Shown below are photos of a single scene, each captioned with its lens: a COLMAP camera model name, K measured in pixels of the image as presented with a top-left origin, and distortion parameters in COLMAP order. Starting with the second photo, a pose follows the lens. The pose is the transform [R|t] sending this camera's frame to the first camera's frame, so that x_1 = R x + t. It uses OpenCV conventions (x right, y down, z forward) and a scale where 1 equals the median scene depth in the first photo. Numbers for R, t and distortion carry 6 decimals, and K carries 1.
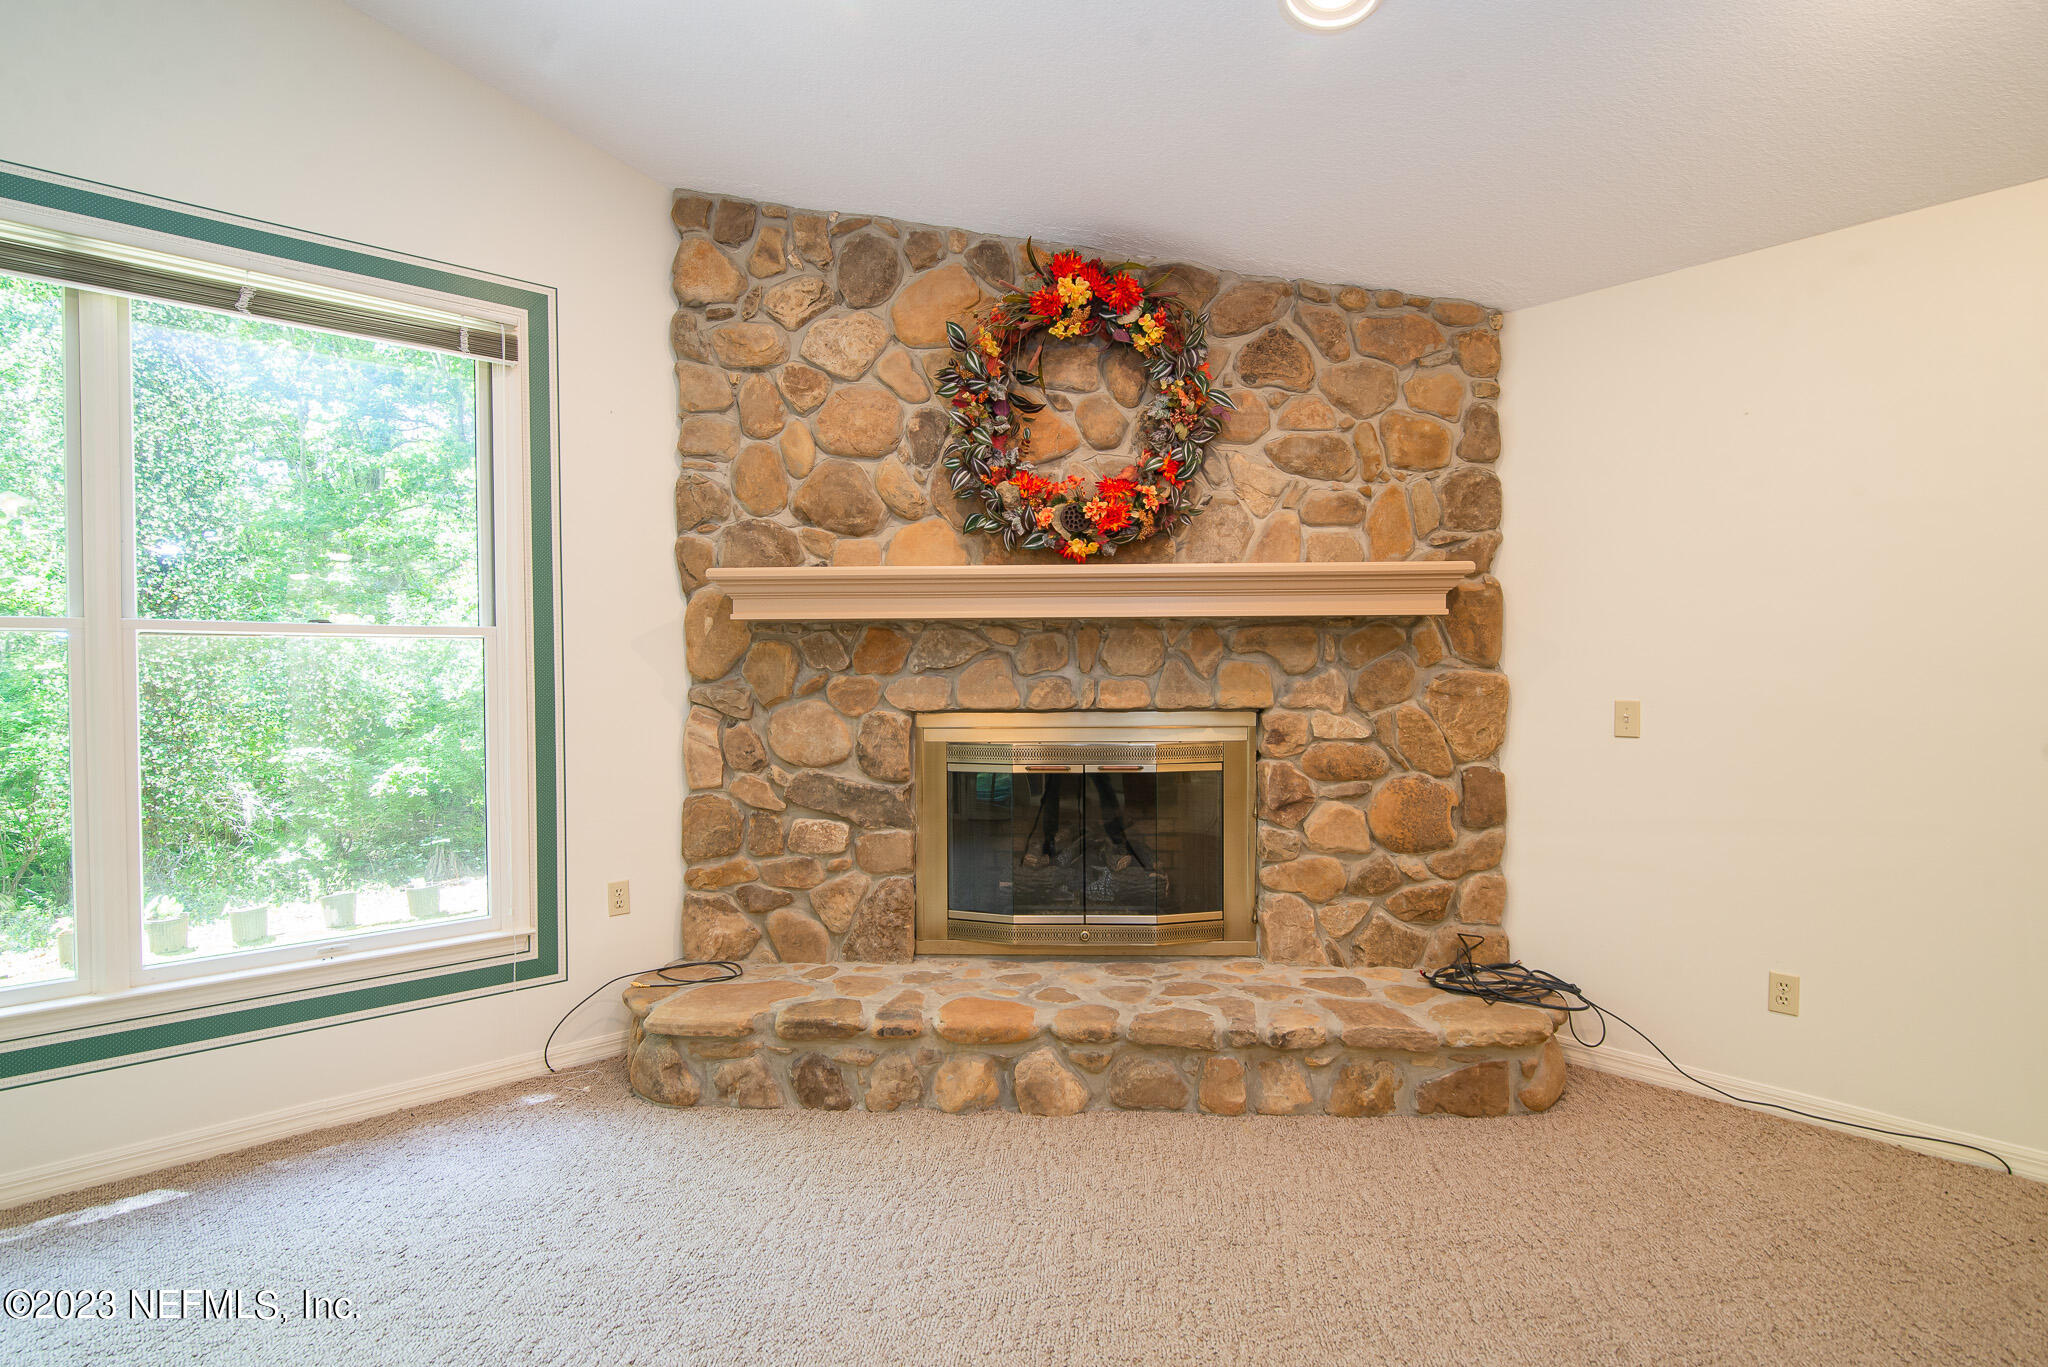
lens RADIAL K [[1028.7, 0, 1024.0], [0, 1028.7, 683.5], [0, 0, 1]] dist [-0.014055, 0.001415]
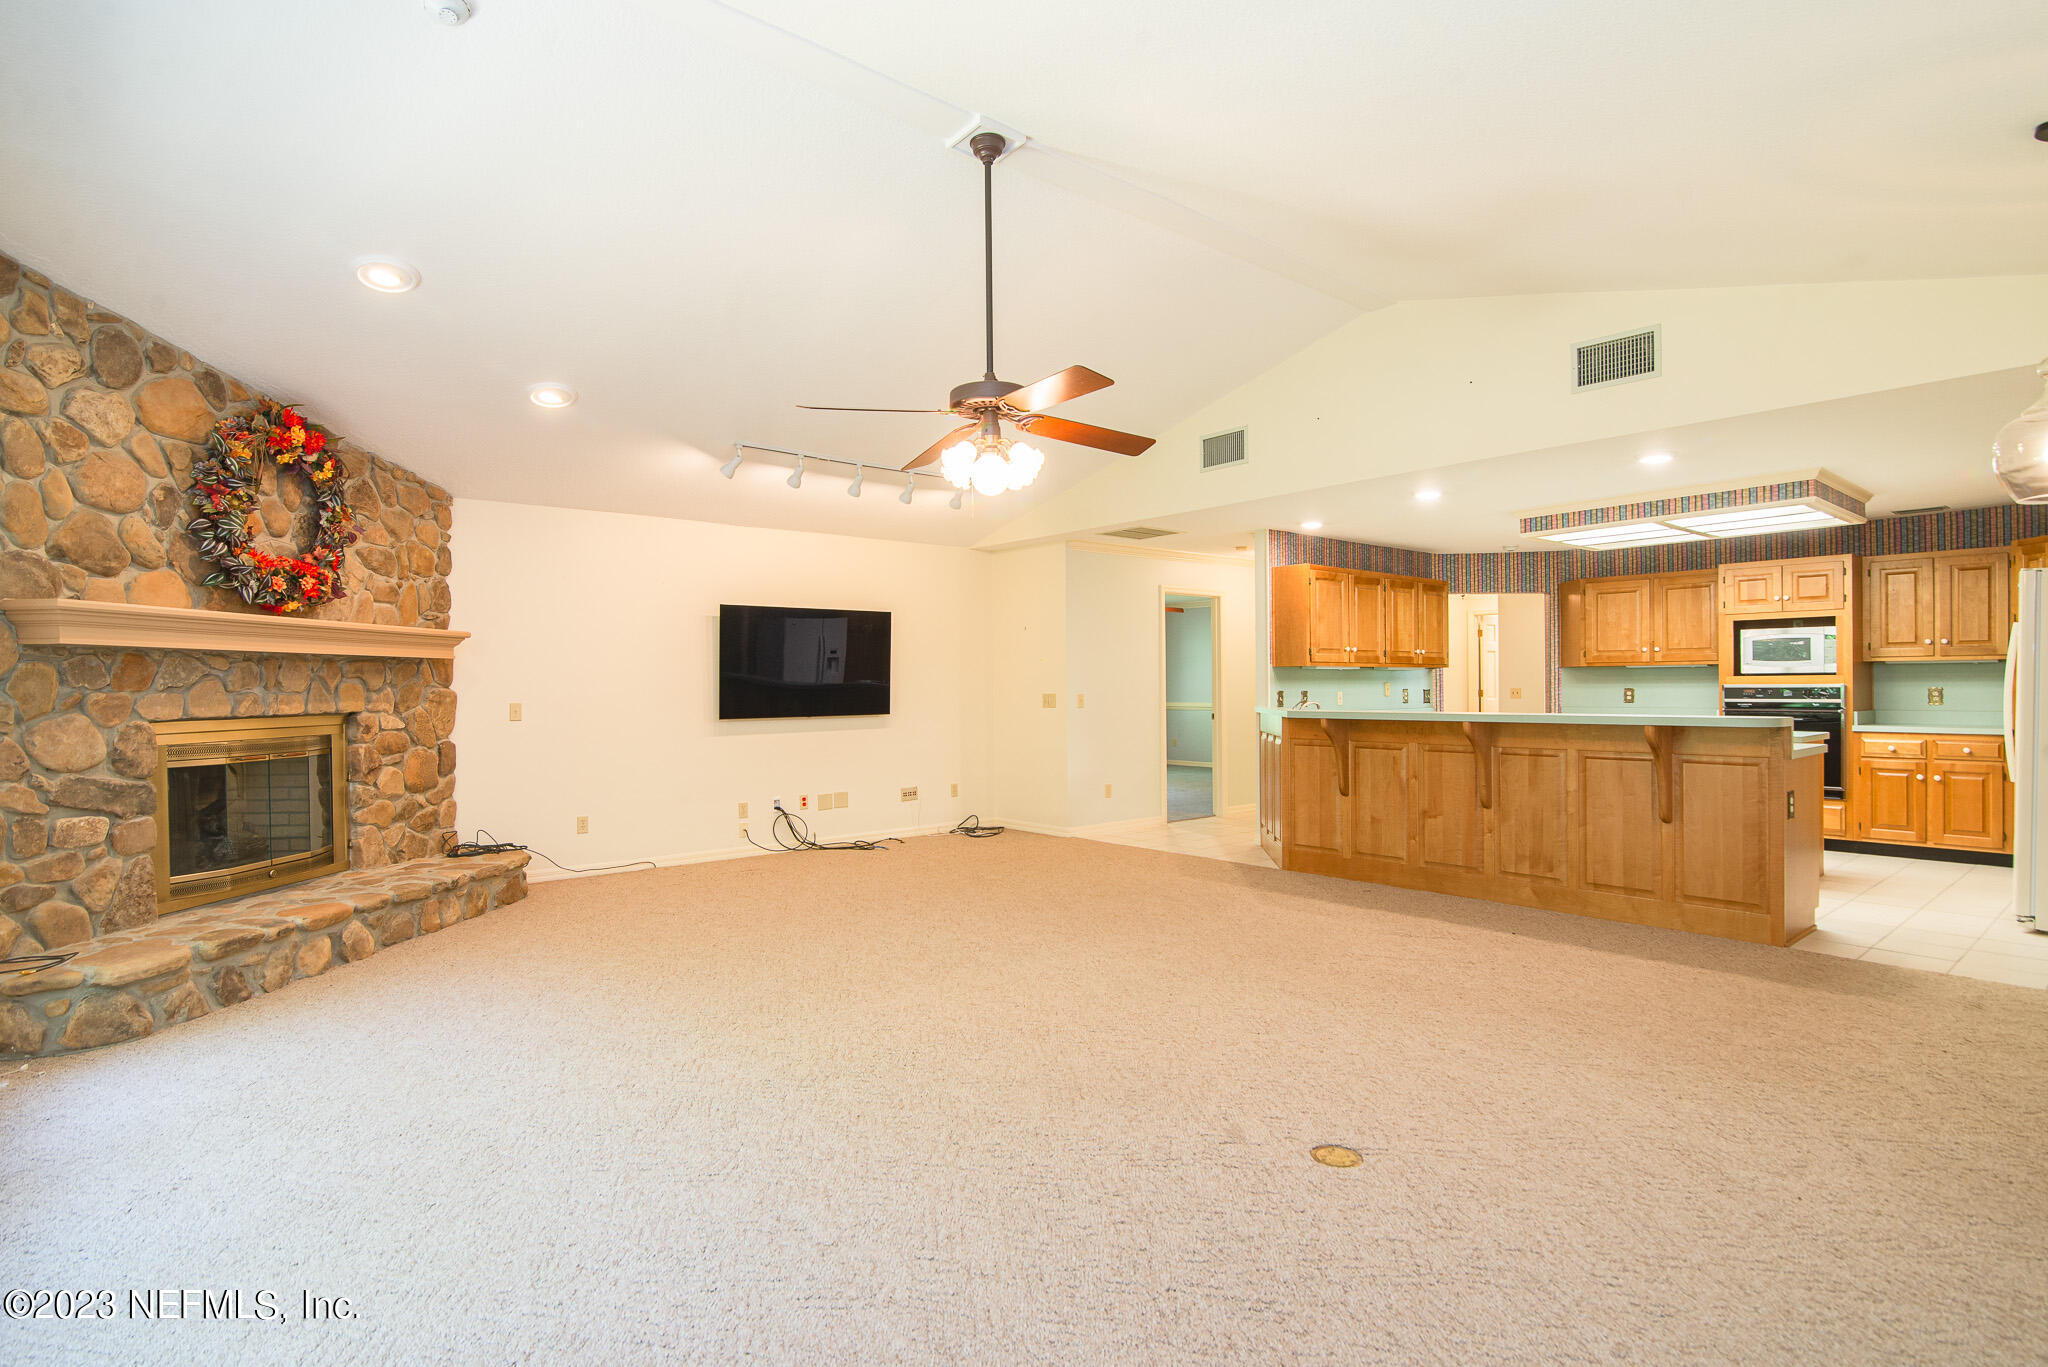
lens RADIAL K [[1028.7, 0, 1024.0], [0, 1028.7, 683.5], [0, 0, 1]] dist [-0.014055, 0.001415]
pose [[0.047709, 0.006193, 0.998842, -1.326631], [0.022801, 0.999713, -0.007288, 0.014564], [-0.998601, 0.023122, 0.047554, -0.121878]]
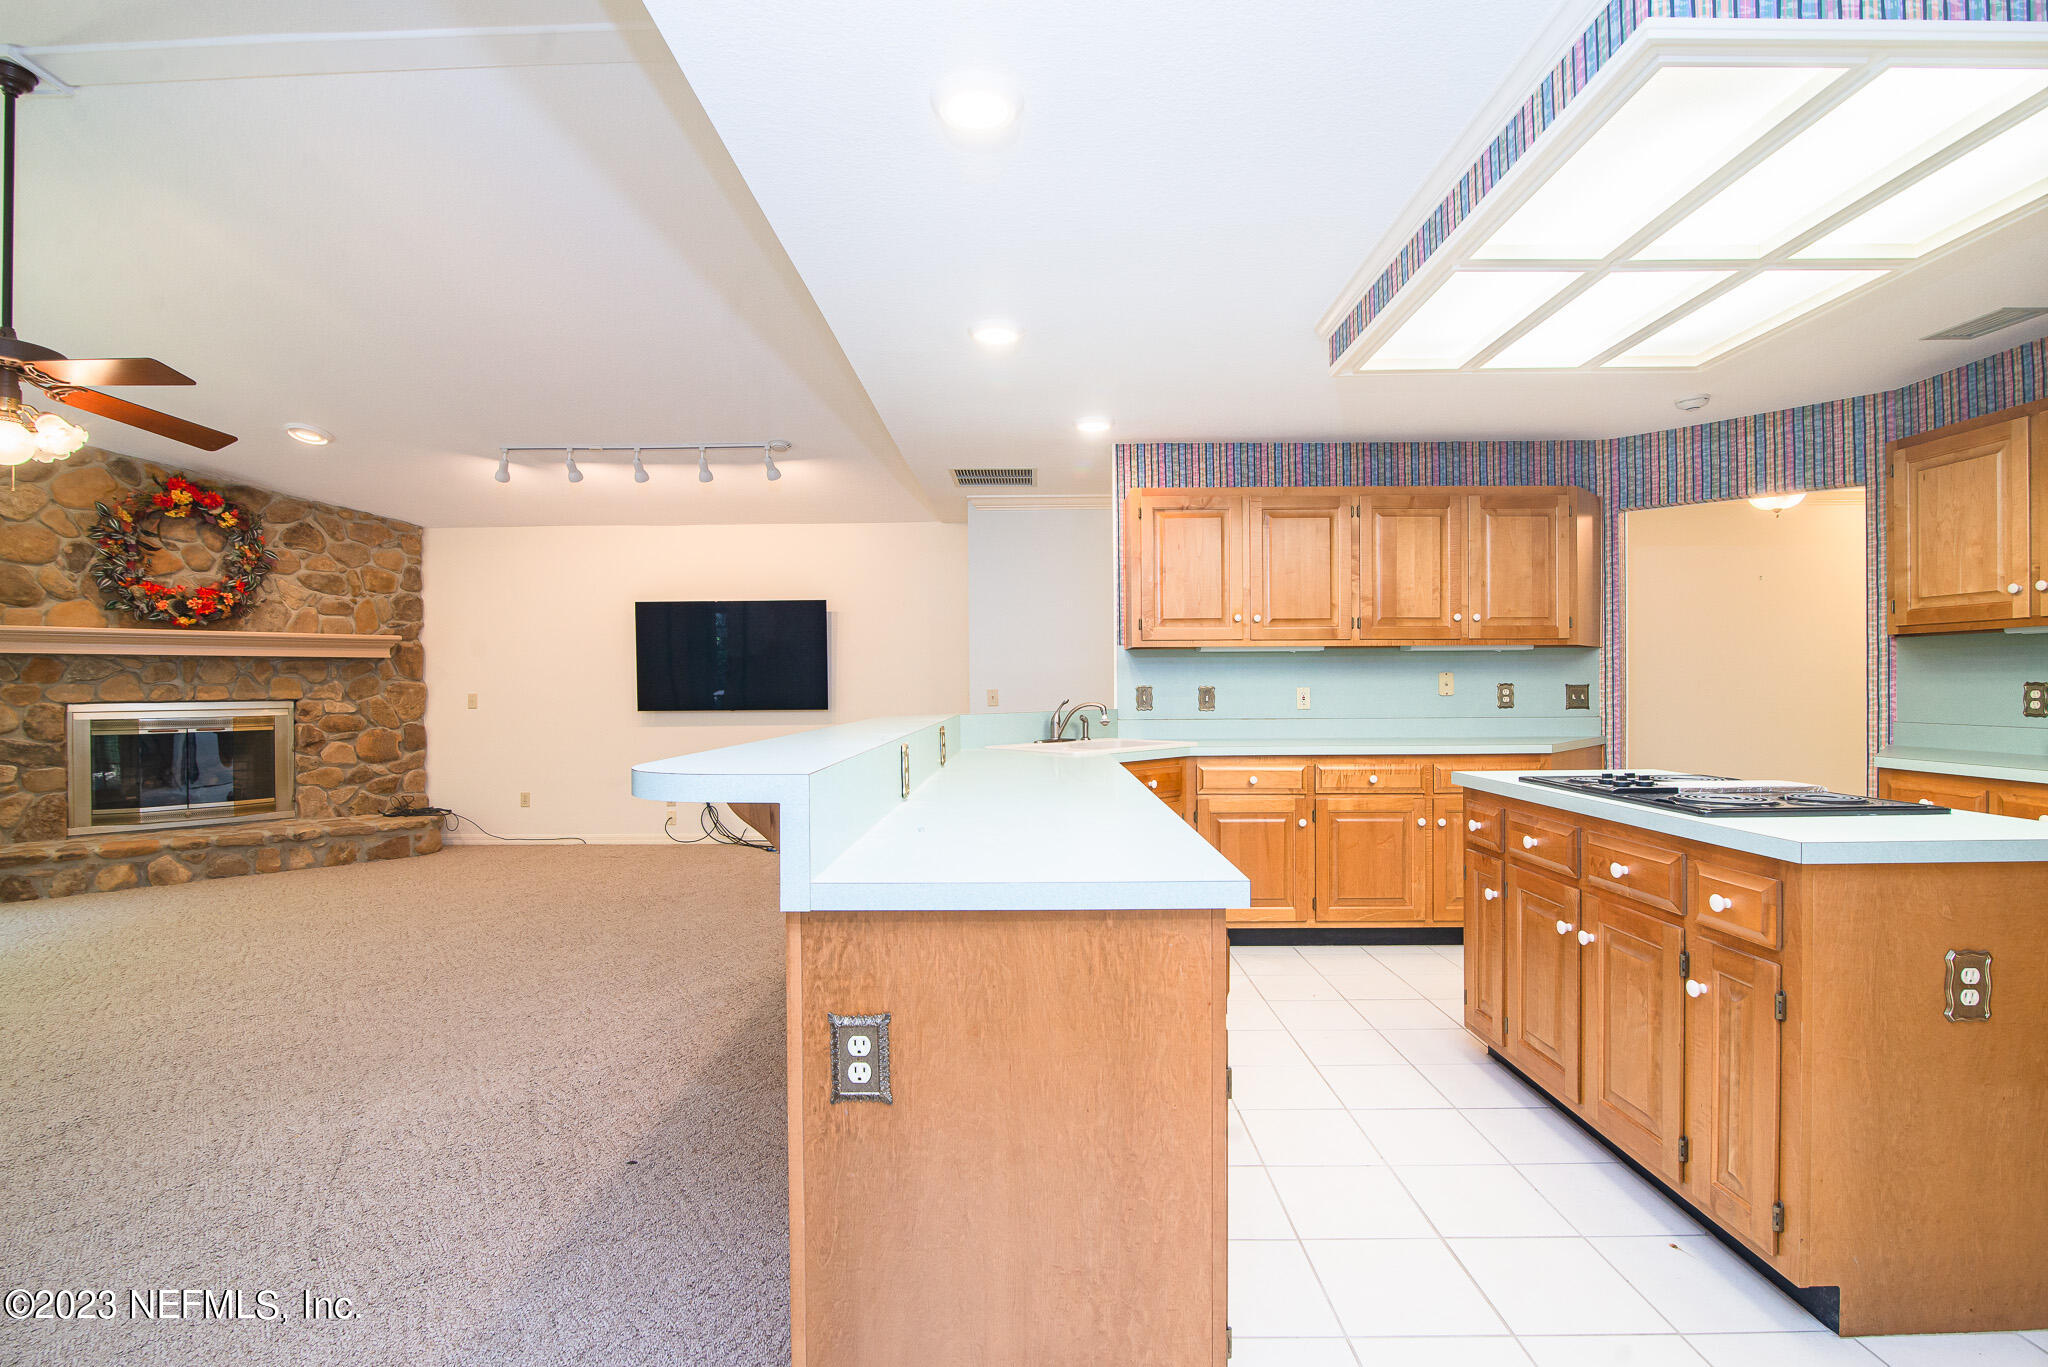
lens RADIAL K [[938.5, 0, 1020.9], [0, 938.5, 686.0], [0, 0, 1]] dist [-0.016694, 0.000186]
pose [[0.689660, -0.000416, 0.724133, -0.127389], [0.014259, 0.999814, -0.013006, 0.043081], [-0.723993, 0.019295, 0.689538, -1.419362]]
